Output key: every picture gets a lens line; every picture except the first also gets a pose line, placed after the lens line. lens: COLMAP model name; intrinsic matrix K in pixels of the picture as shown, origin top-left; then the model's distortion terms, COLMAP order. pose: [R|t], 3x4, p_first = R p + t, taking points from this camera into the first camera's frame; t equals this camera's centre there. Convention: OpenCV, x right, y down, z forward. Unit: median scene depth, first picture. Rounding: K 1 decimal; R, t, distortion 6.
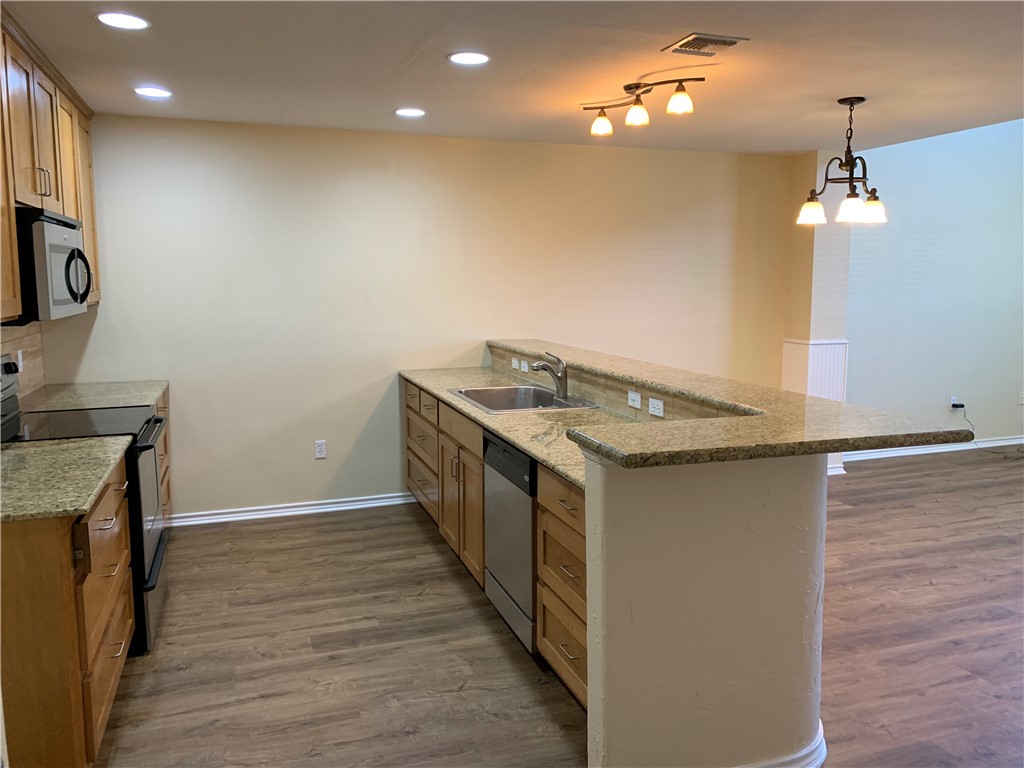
lens RADIAL K [[787.2, 0, 512.5], [0, 787.2, 368.1], [0, 0, 1]] dist [0.040082, -0.046973]
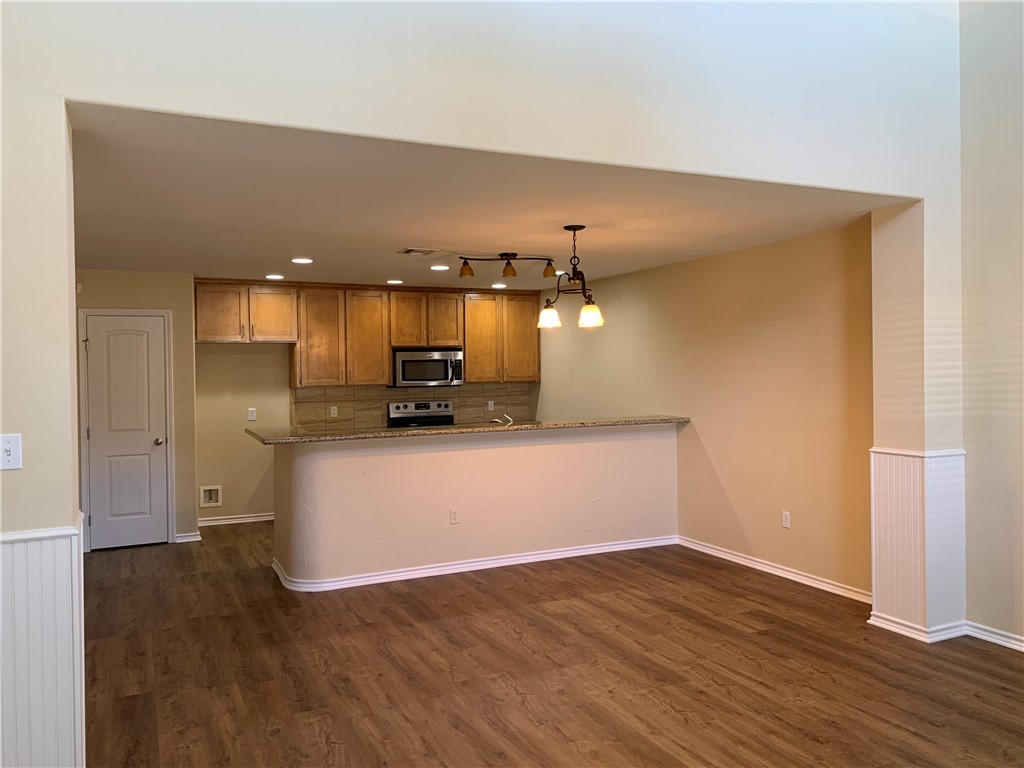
lens RADIAL K [[780.5, 0, 507.0], [0, 780.5, 369.0], [0, 0, 1]] dist [0.035279, -0.031647]
pose [[0.100617, -0.000400, -0.994925, 1.711959], [-0.100300, 0.994901, -0.010543, -0.103462], [0.989857, 0.100852, 0.100064, 0.845285]]
